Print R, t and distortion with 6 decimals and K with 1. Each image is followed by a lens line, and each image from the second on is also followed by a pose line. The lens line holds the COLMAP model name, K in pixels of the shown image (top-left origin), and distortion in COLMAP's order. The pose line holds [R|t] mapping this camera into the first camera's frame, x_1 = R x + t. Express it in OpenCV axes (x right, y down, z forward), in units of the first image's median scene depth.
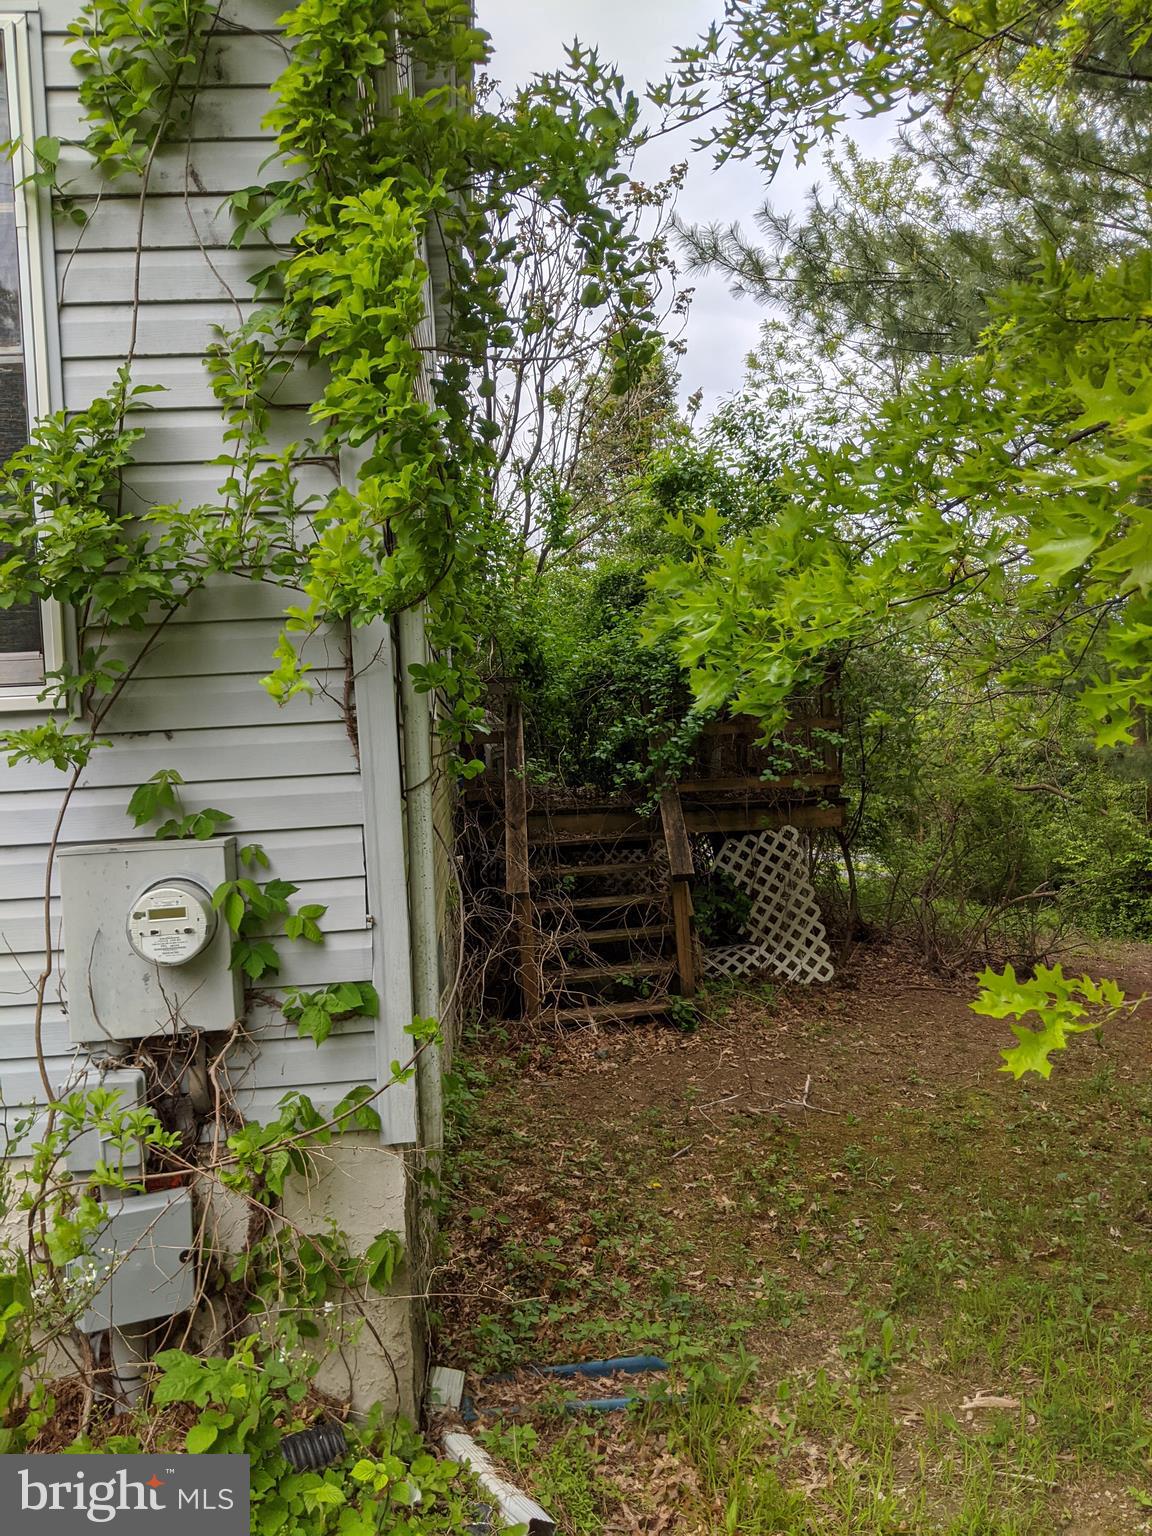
lens RADIAL K [[1243.8, 0, 576.0], [0, 1243.8, 768.0], [0, 0, 1]] dist [-0.004294, -0.001295]
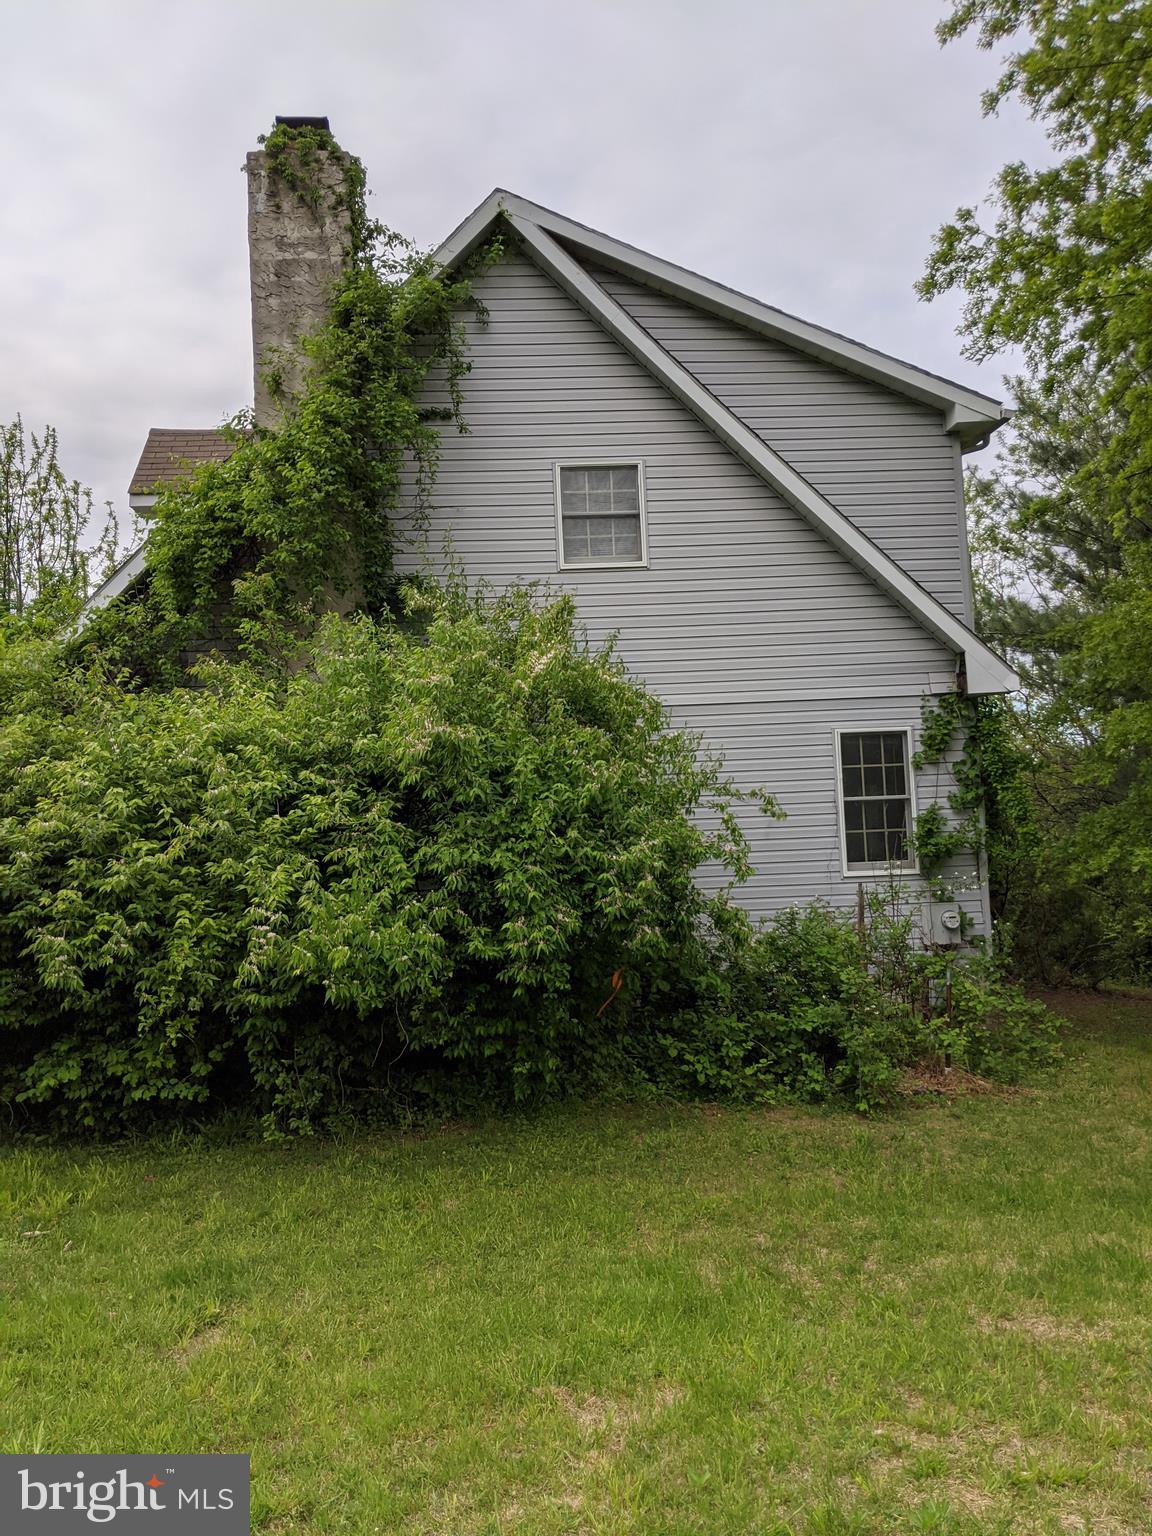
lens RADIAL K [[1243.8, 0, 576.0], [0, 1243.8, 768.0], [0, 0, 1]] dist [-0.004294, -0.001295]
pose [[0.999894, -0.014544, 0.001123, -1.683858], [0.014586, 0.996199, -0.085877, -0.063046], [0.000131, 0.085884, 0.996305, -3.601153]]
